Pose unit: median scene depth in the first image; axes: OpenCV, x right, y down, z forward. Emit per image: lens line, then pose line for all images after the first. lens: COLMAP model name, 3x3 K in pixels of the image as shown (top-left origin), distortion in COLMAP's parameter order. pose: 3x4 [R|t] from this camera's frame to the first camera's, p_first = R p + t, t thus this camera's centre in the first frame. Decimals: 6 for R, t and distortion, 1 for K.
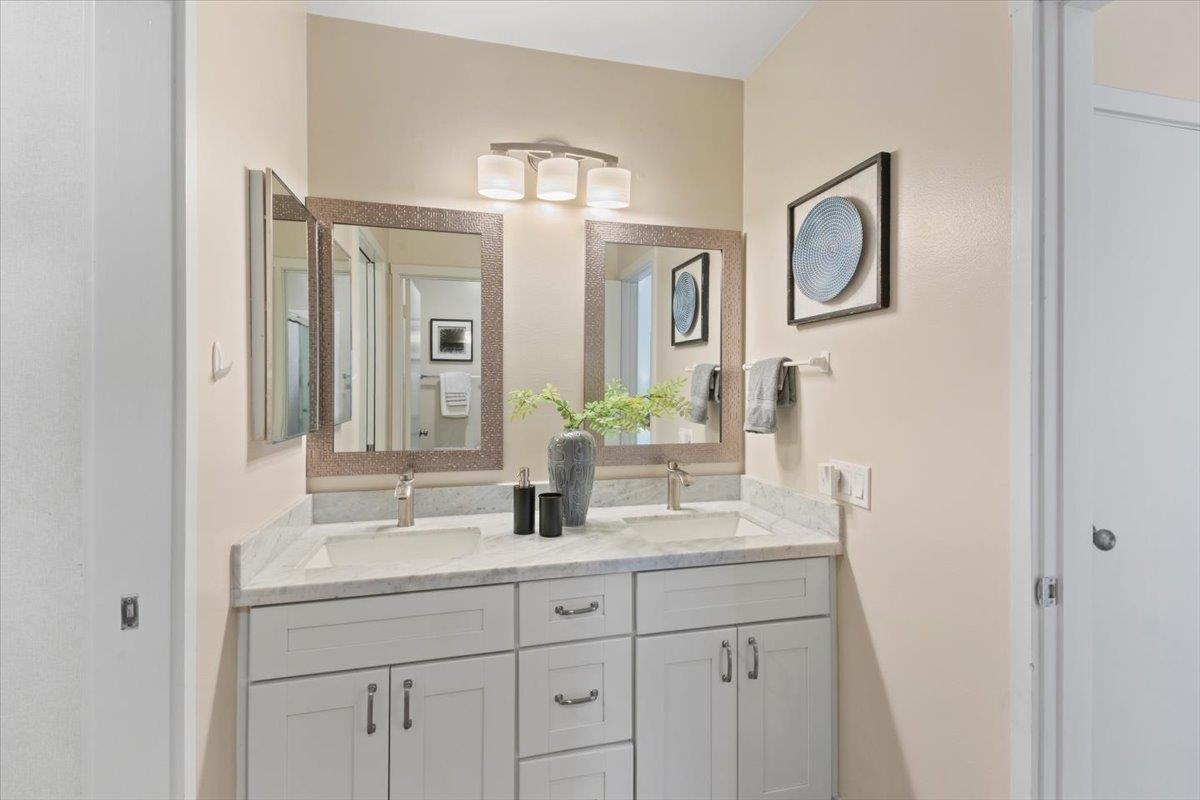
lens RADIAL K [[532.4, 0, 589.1], [0, 532.4, 391.8], [0, 0, 1]] dist [0.004370, -0.000524]
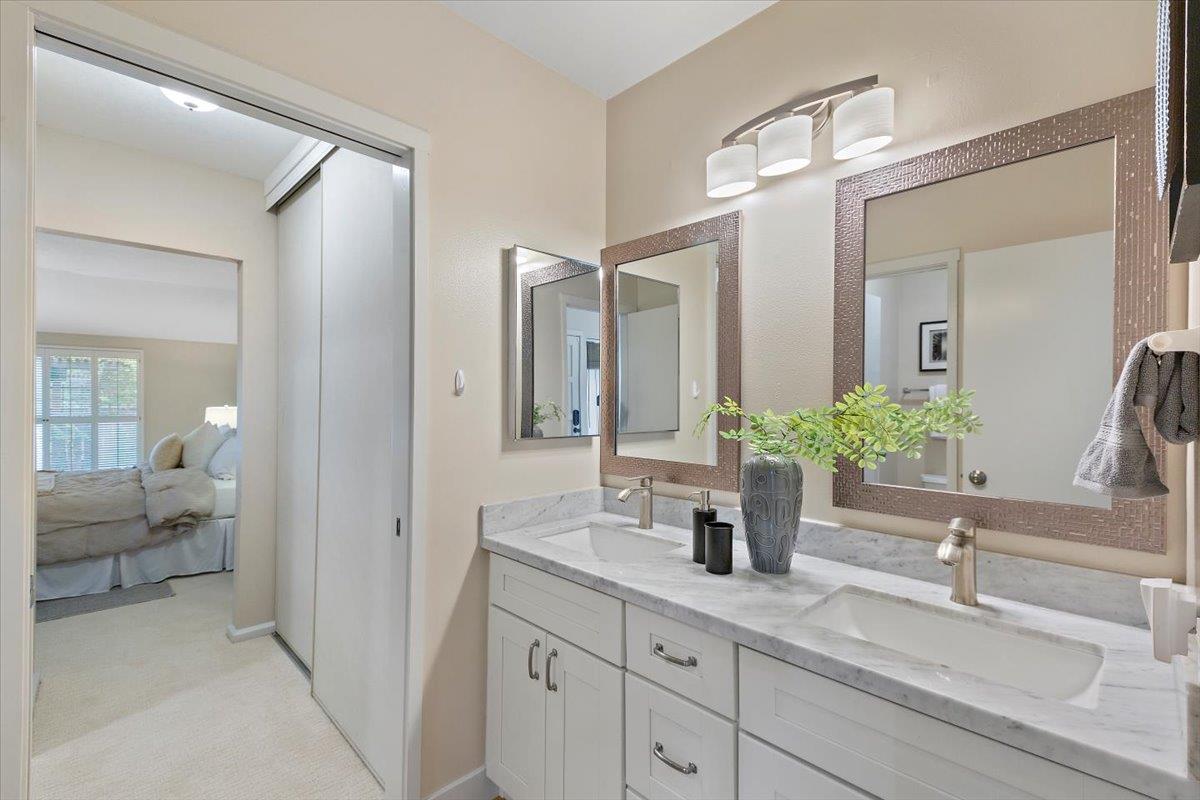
lens RADIAL K [[532.4, 0, 590.3], [0, 532.4, 401.7], [0, 0, 1]] dist [0.004370, -0.000524]
pose [[0.492248, 0.001004, -0.870455, 0.543758], [-0.012465, 0.999905, -0.005895, 0.001702], [0.870366, 0.013752, 0.492214, 0.369078]]
